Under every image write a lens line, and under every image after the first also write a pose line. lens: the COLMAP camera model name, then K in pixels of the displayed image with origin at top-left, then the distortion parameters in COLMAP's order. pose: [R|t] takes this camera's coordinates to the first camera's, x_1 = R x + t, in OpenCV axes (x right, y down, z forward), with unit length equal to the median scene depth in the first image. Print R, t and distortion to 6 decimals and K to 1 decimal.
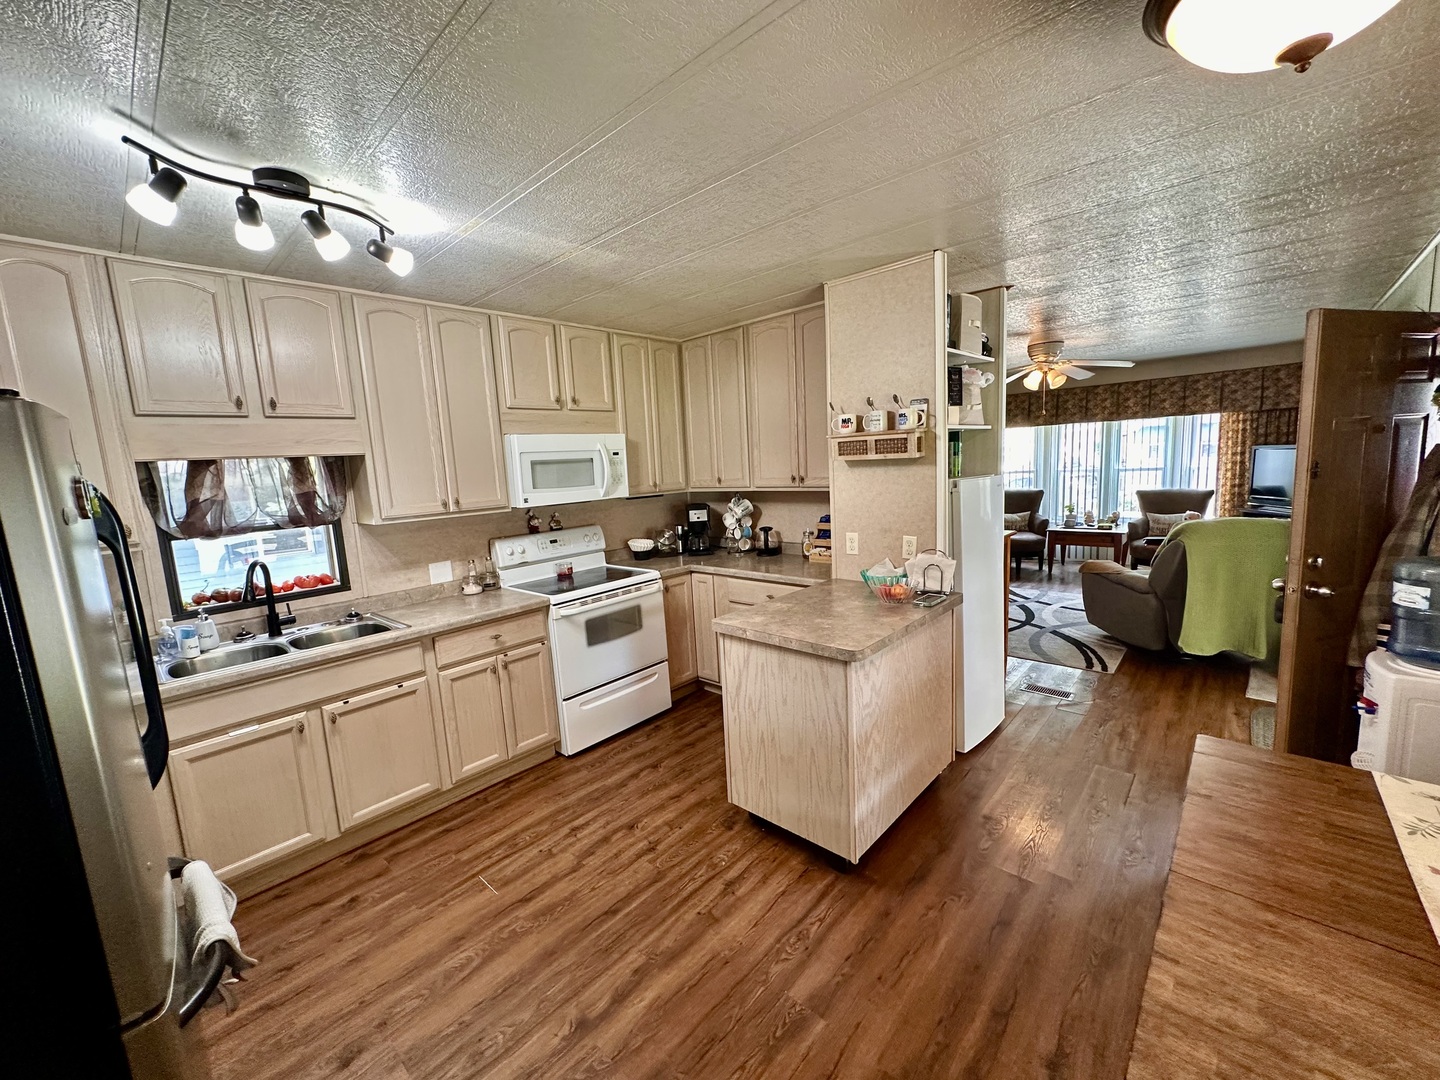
lens RADIAL K [[574.3, 0, 718.5], [0, 574.3, 538.0], [0, 0, 1]] dist [-0.002834, 0.000099]
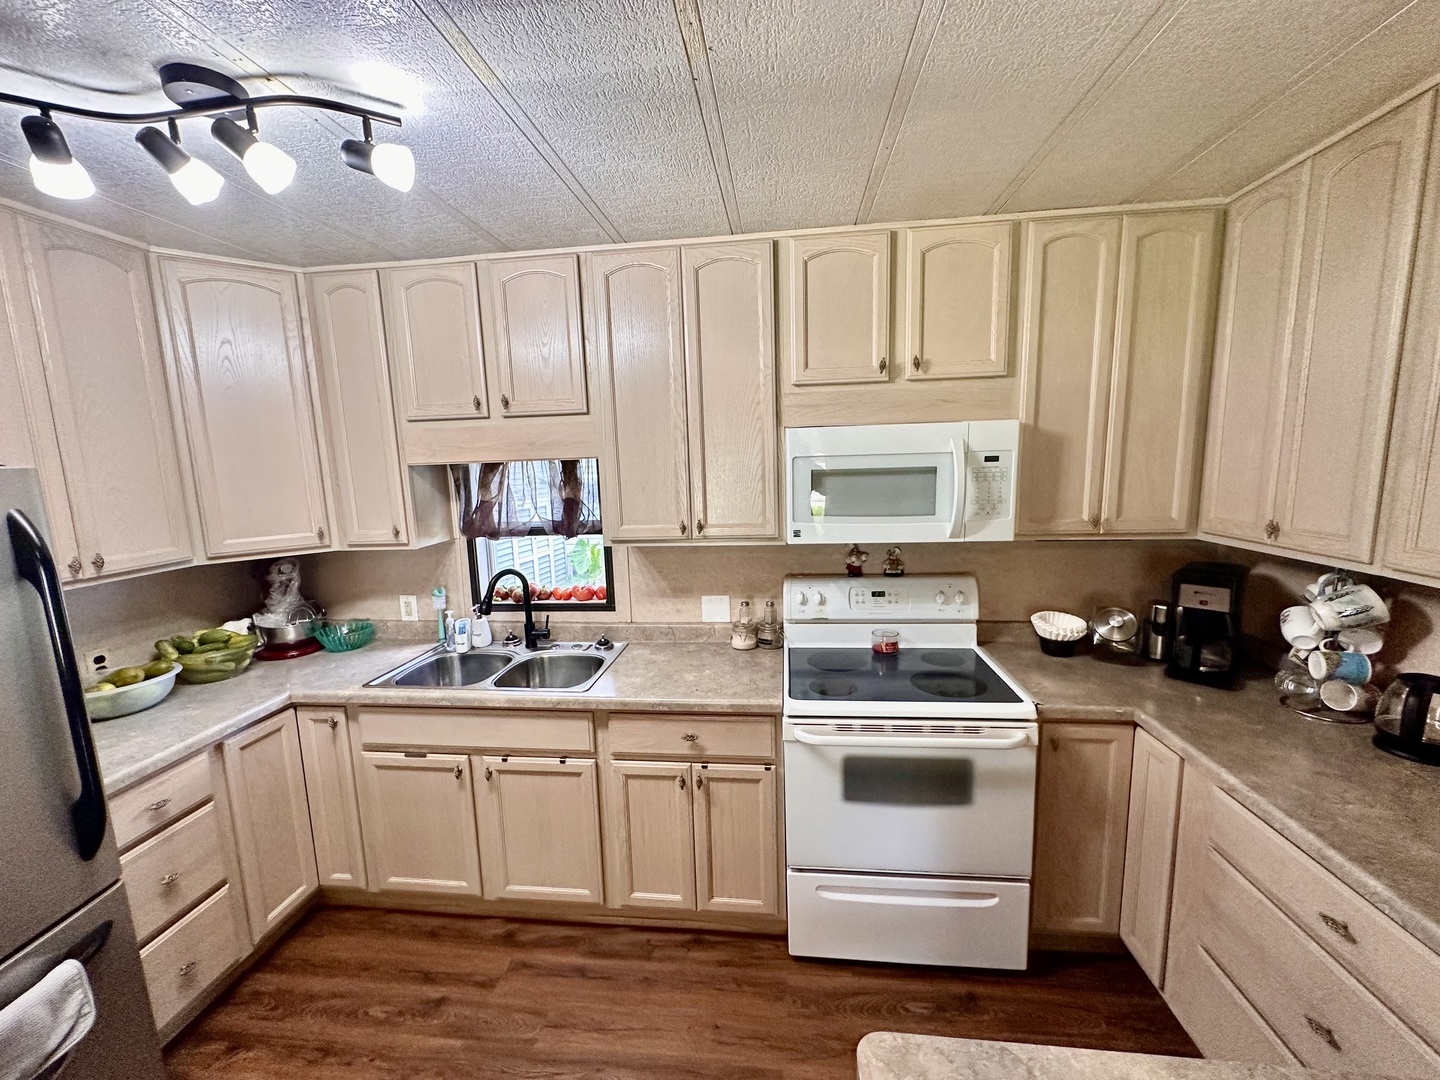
lens RADIAL K [[574.3, 0, 718.5], [0, 574.3, 538.0], [0, 0, 1]] dist [-0.002834, 0.000099]
pose [[0.594414, 0.150542, -0.789943, 0.111358], [-0.109399, 0.988327, 0.106028, -0.117792], [0.796683, 0.023395, 0.603944, 0.551795]]
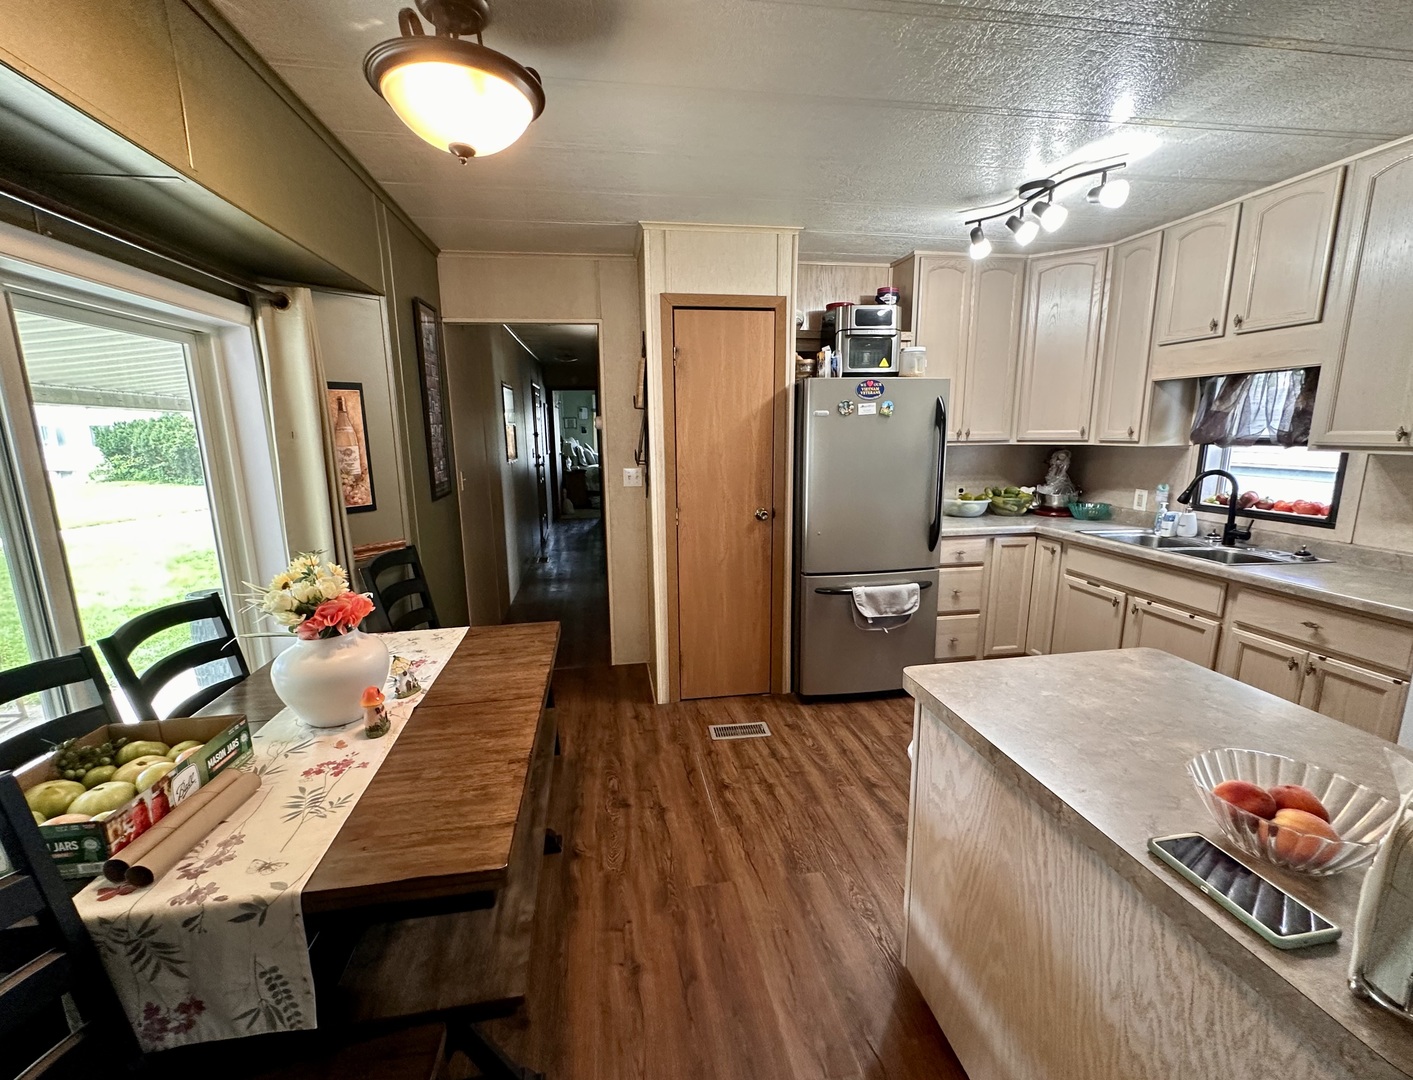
lens RADIAL K [[616.0, 0, 705.0], [0, 616.0, 547.9], [0, 0, 1]] dist [0.000990, 0.000276]
pose [[-0.610989, 0.211433, -0.762882, 0.568966], [-0.061575, 0.948061, 0.312071, -0.099935], [0.789241, 0.237646, -0.566236, 0.729242]]
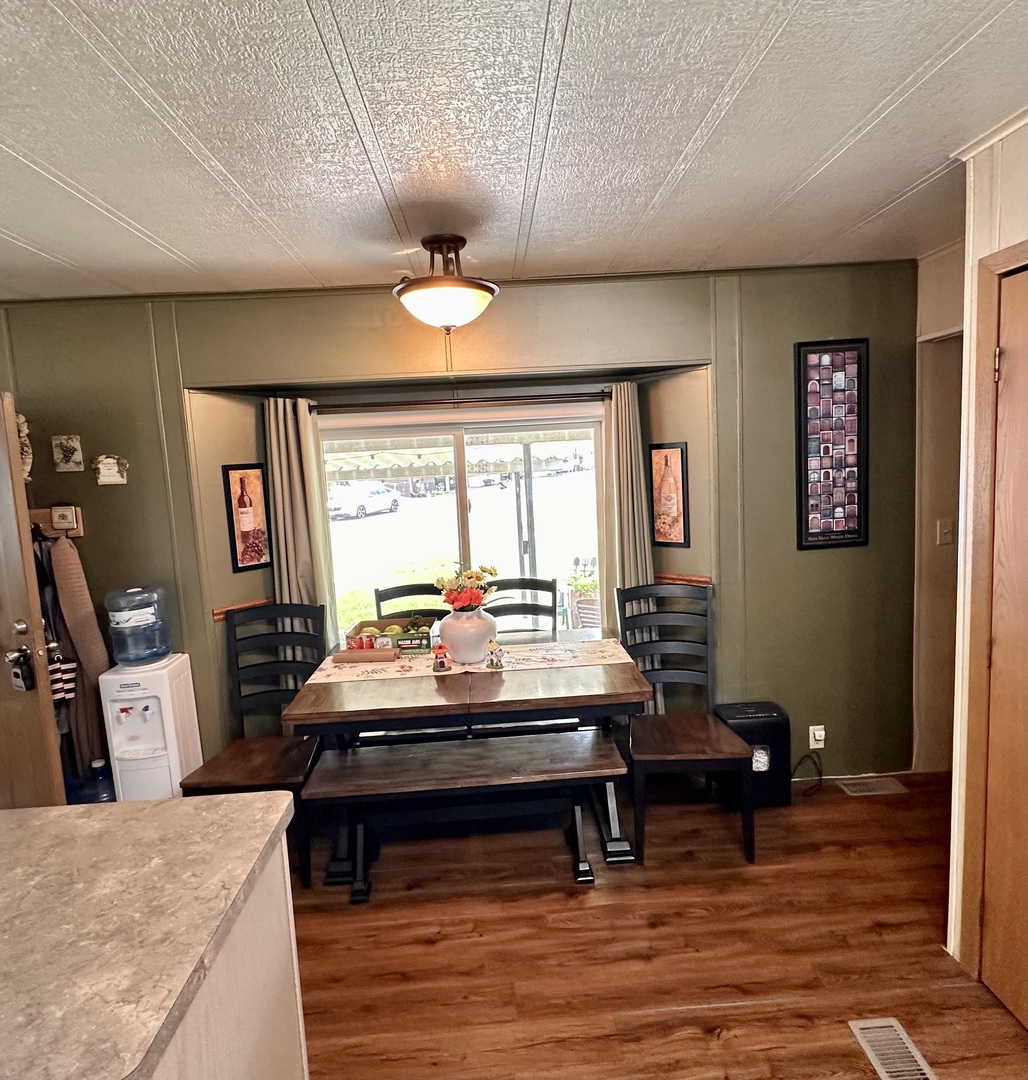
lens RADIAL K [[634.8, 0, 512.9], [0, 634.8, 523.1], [0, 0, 1]] dist [-0.001781, 0.000015]
pose [[-0.703749, 0.015032, 0.710290, -0.291853], [0.183870, 0.969566, 0.161657, -0.111960], [-0.686243, 0.244367, -0.685095, 0.762782]]
